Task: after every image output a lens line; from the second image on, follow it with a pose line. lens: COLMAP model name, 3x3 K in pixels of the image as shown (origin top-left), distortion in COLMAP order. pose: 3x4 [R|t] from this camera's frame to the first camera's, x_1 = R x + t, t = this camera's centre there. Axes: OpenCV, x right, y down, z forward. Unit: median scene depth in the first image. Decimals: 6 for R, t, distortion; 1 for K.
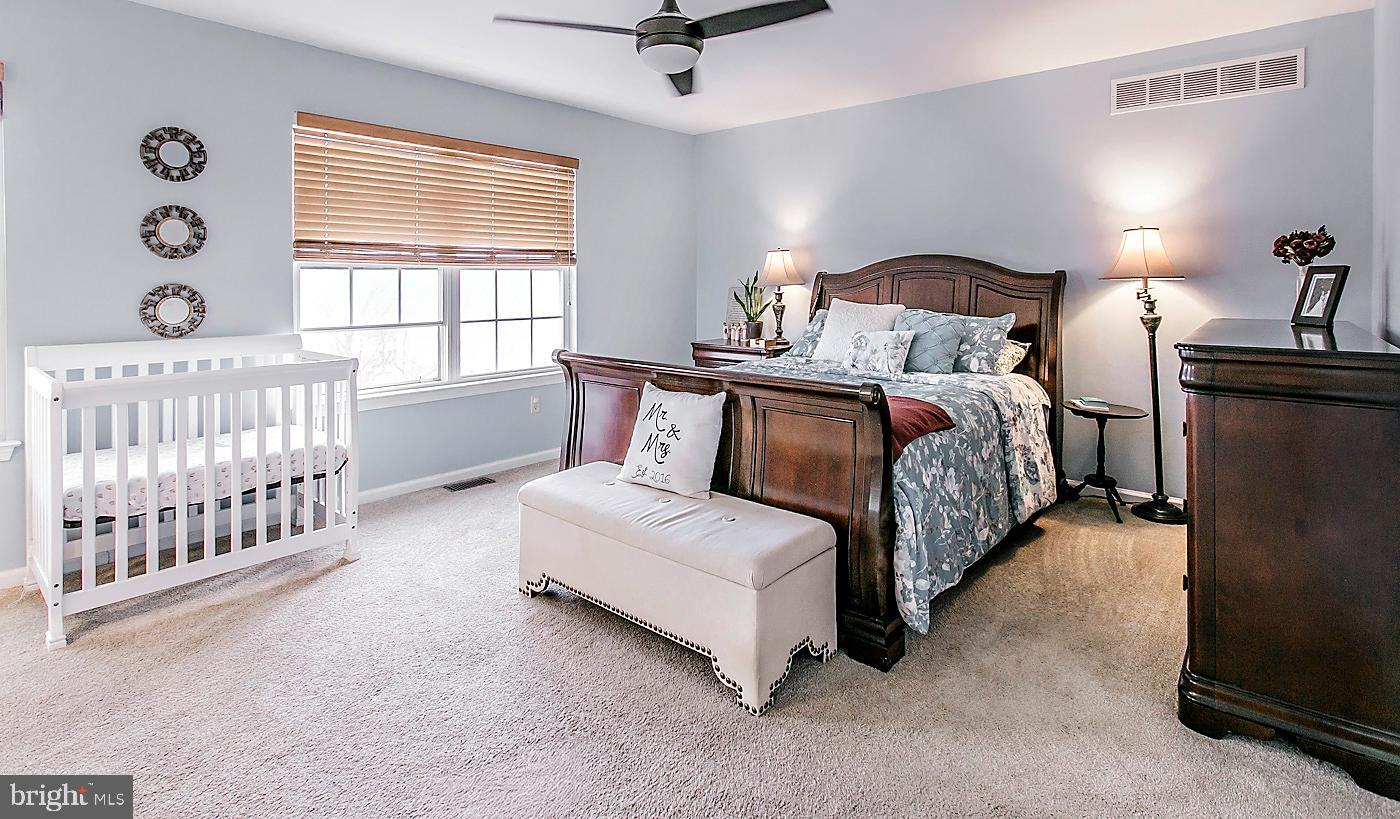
lens RADIAL K [[693.0, 0, 696.4], [0, 693.0, 277.5], [0, 0, 1]] dist [0.002553, -0.000174]
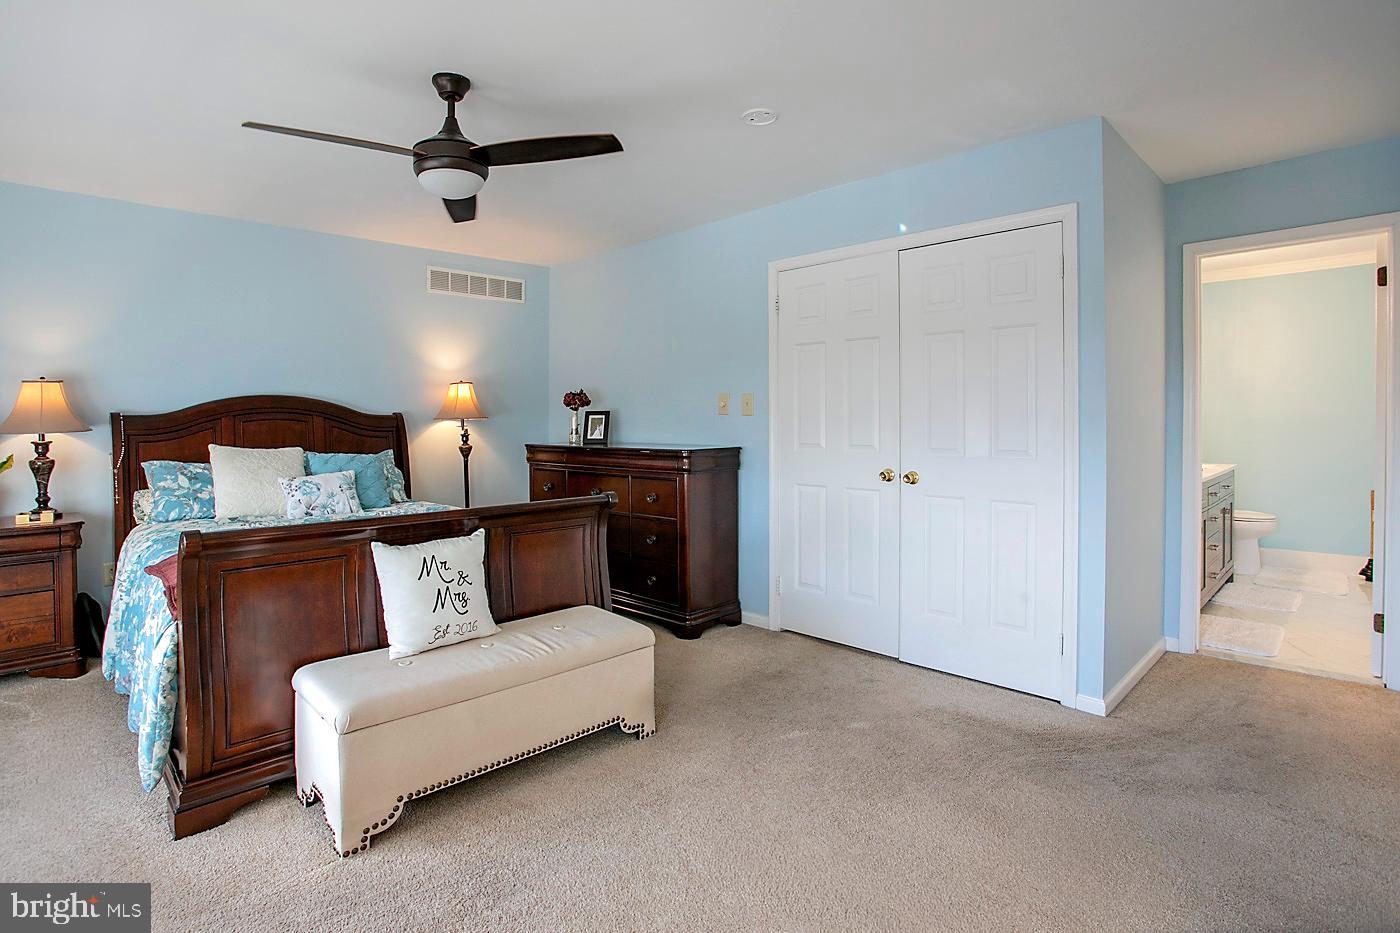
lens RADIAL K [[680.7, 0, 698.5], [0, 680.7, 428.0], [0, 0, 1]] dist [-0.058449, -0.000001]
pose [[0.079666, -0.011846, 0.996751, -0.678390], [0.007097, 0.999911, 0.011316, 0.007447], [-0.996796, 0.006172, 0.079743, 0.447313]]
